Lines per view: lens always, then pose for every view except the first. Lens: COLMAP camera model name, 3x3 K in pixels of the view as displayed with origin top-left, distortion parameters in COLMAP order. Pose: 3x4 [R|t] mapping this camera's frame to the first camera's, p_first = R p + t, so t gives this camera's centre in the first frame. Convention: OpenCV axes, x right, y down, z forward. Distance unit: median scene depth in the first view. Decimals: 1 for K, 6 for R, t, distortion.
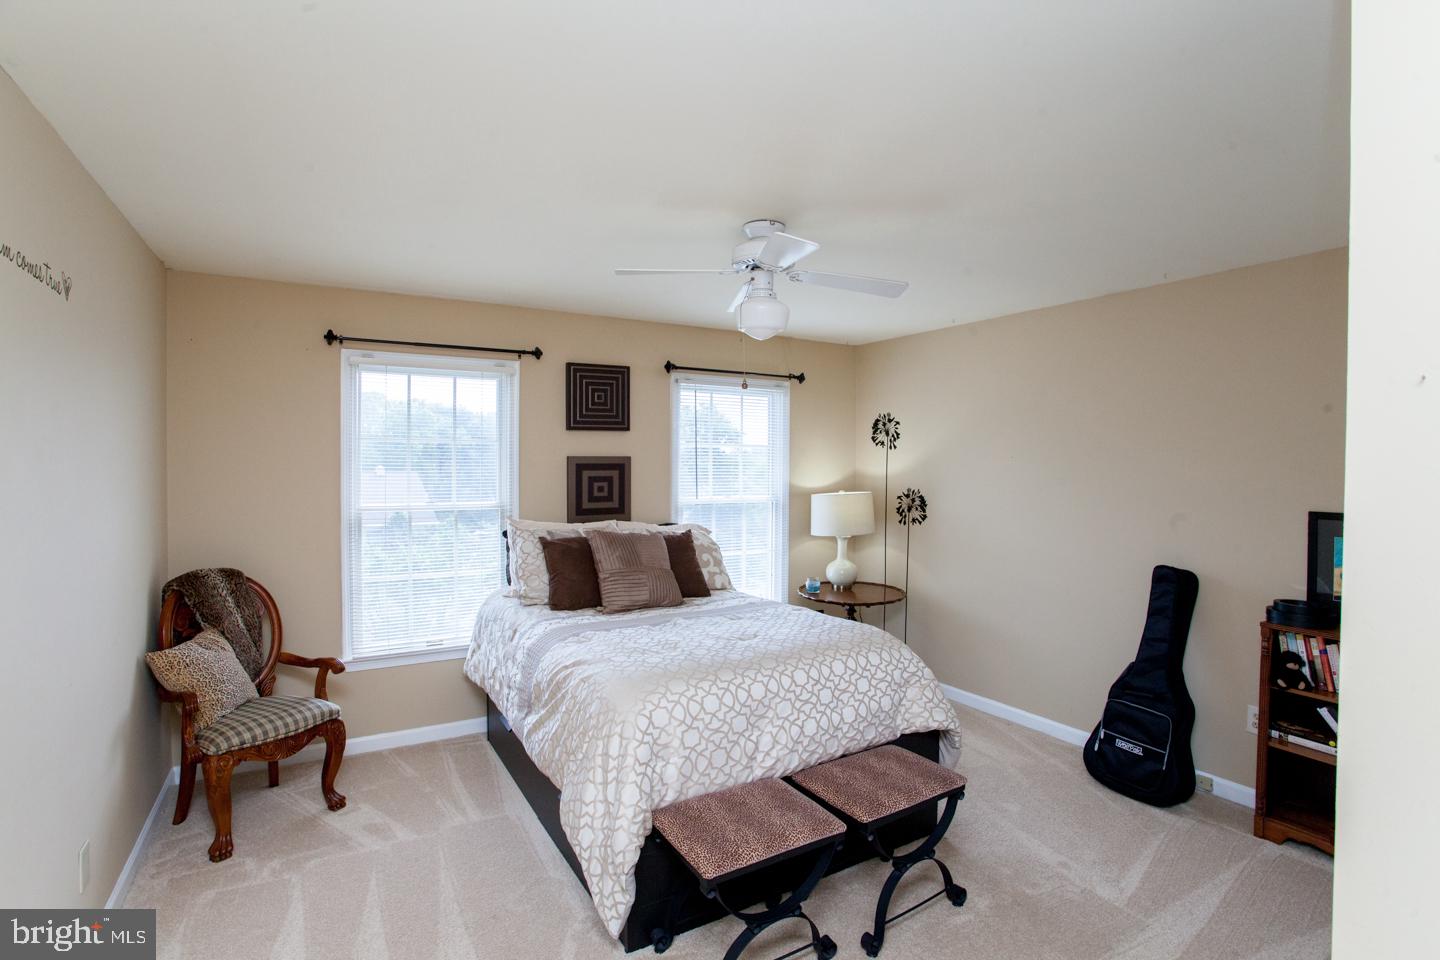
lens RADIAL K [[709.0, 0, 713.3], [0, 709.0, 476.6], [0, 0, 1]] dist [-0.074878, 0.045751]
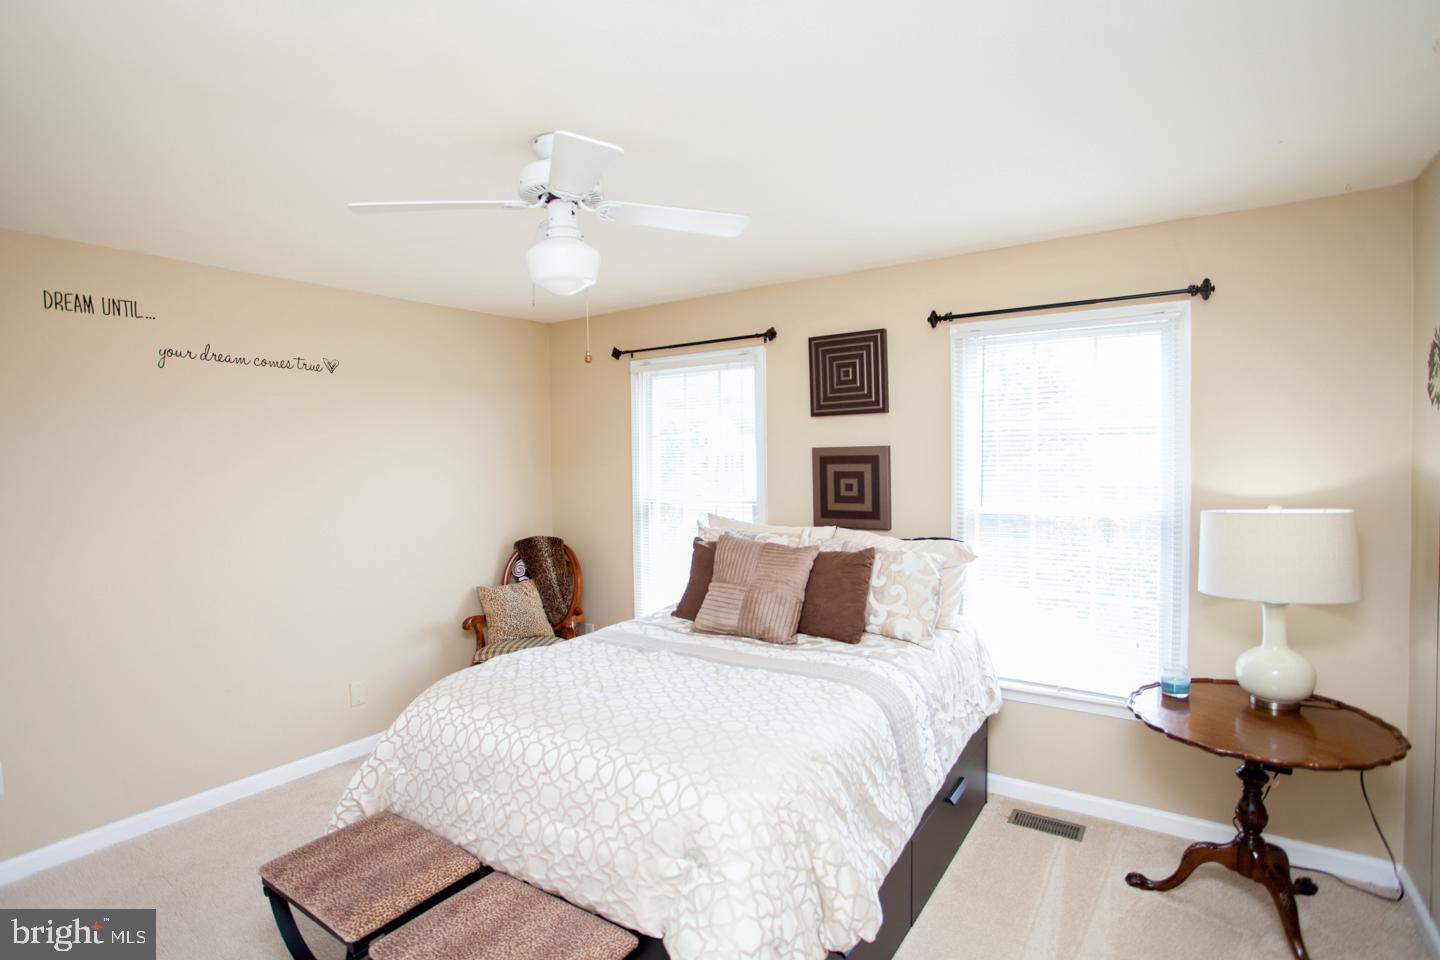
lens RADIAL K [[709.0, 0, 713.3], [0, 709.0, 476.6], [0, 0, 1]] dist [-0.074878, 0.045751]
pose [[0.429492, 0.012340, -0.902987, 0.505986], [-0.007980, 0.999919, 0.009869, -0.001306], [0.903036, 0.002968, 0.429555, 0.518496]]
